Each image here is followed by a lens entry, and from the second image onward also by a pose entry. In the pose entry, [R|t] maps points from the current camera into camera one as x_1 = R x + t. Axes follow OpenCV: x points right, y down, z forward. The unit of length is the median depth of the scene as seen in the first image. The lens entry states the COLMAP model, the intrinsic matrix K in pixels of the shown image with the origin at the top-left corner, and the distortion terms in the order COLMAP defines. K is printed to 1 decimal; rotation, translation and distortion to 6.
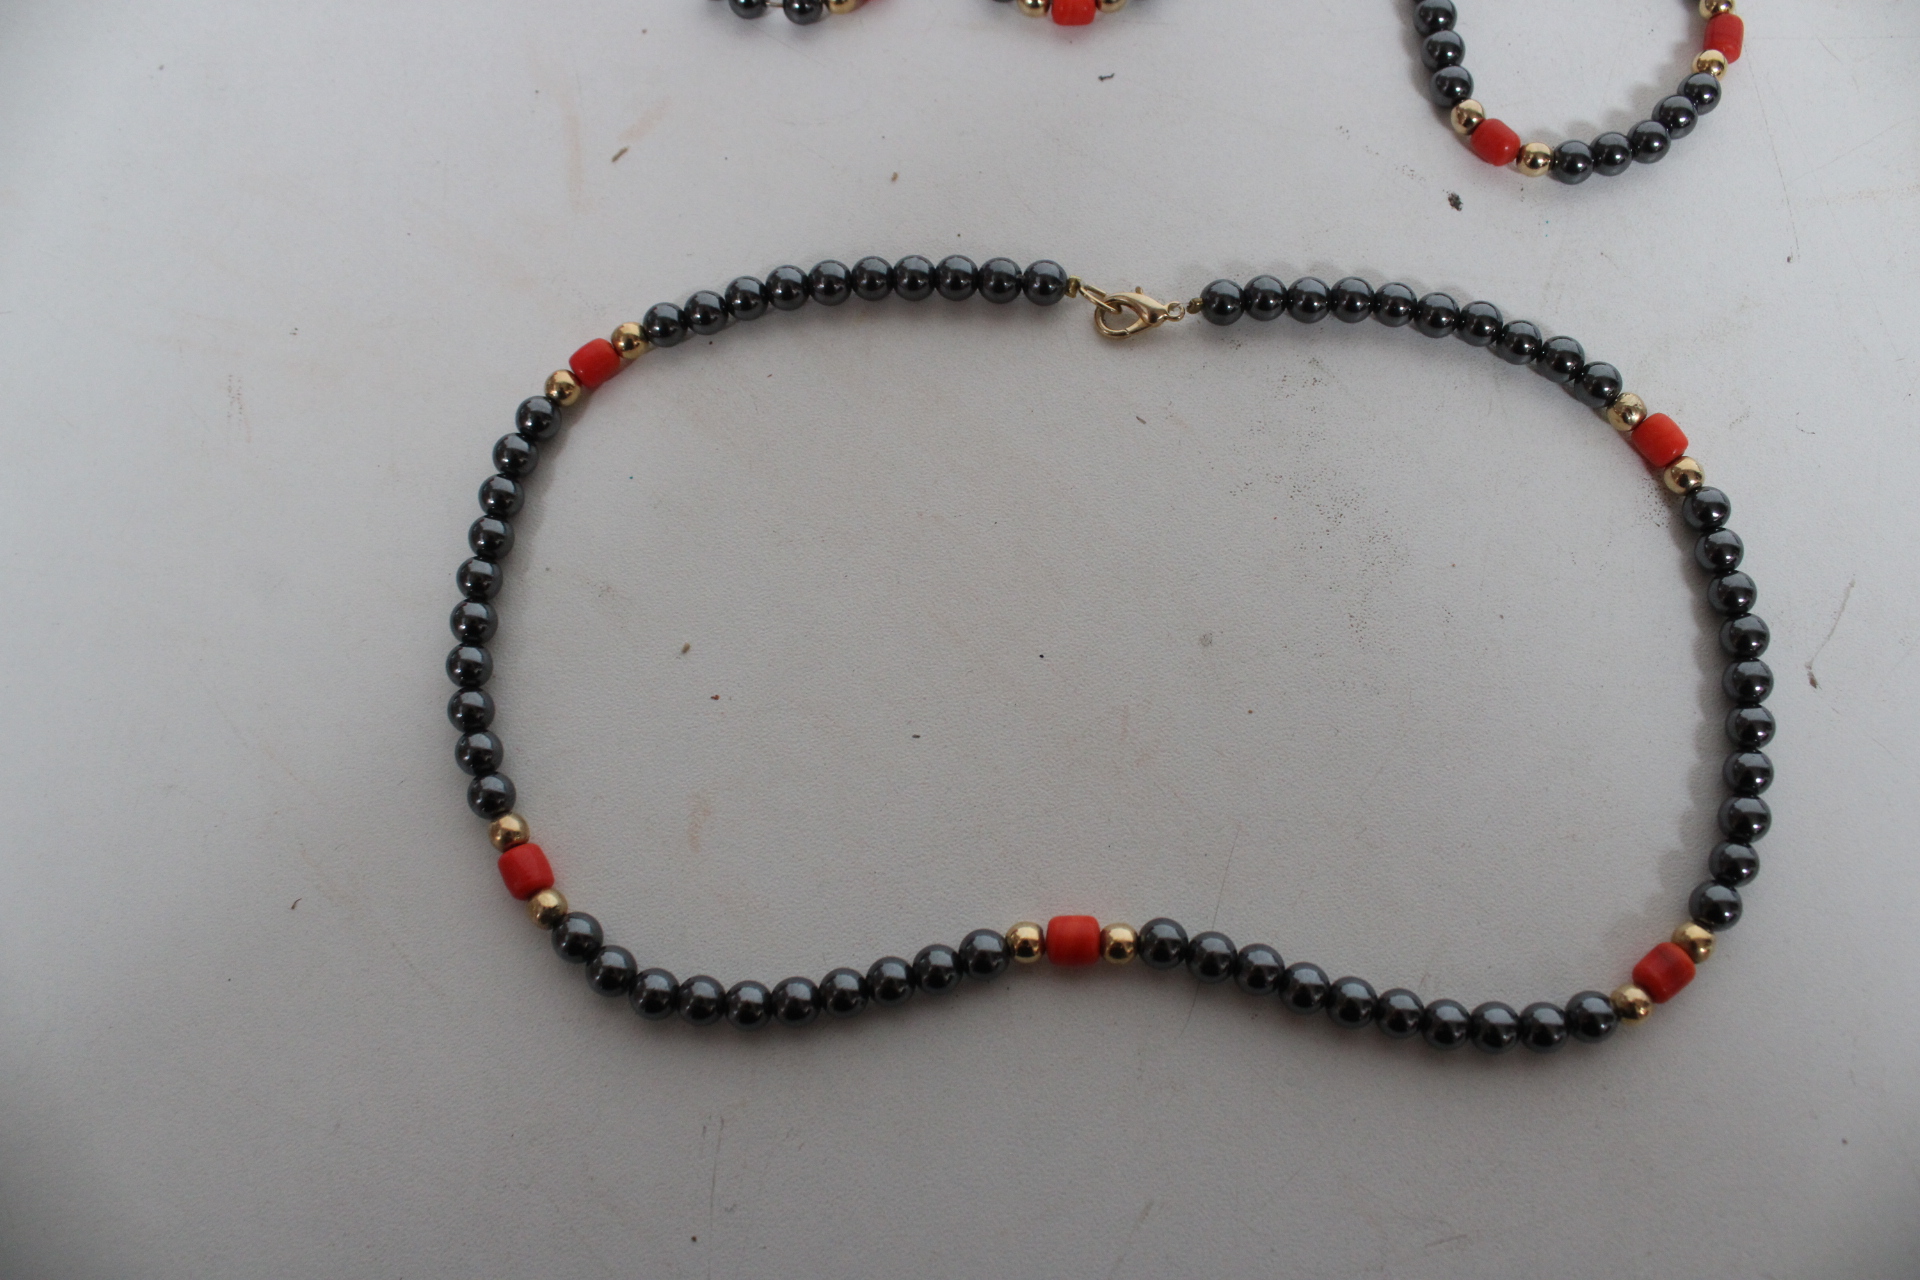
lens RADIAL K [[1600.9, 0, 970.8], [0, 1600.9, 648.3], [0, 0, 1]] dist [-0.156591, 0.110033]
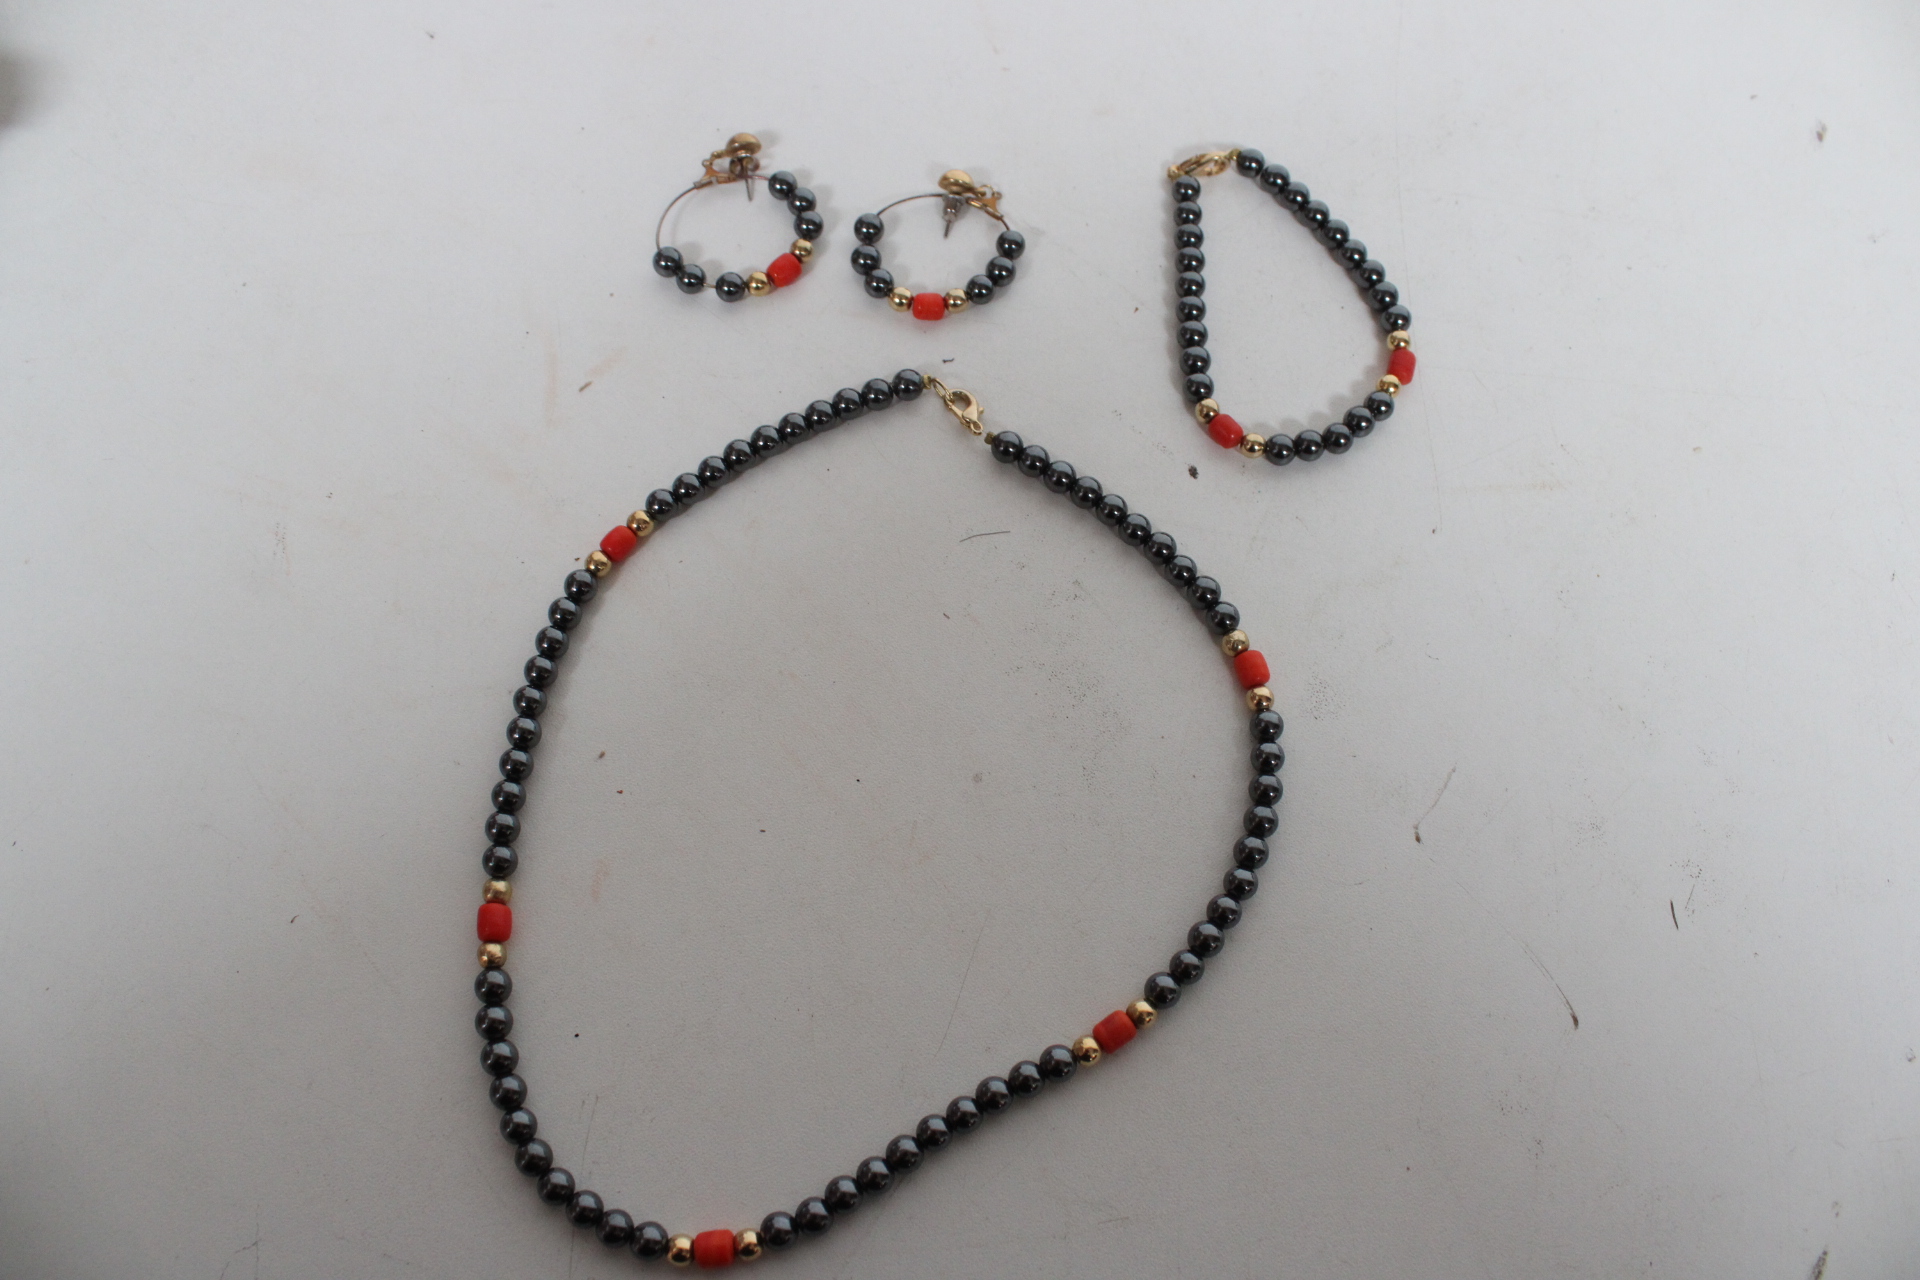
lens RADIAL K [[1600.9, 0, 970.4], [0, 1600.9, 633.8], [0, 0, 1]] dist [-0.156591, 0.110033]
pose [[0.995696, 0.078673, 0.048987, 0.058660], [-0.073009, 0.991436, -0.108280, 0.020276], [-0.057086, 0.104238, 0.992913, -0.363768]]
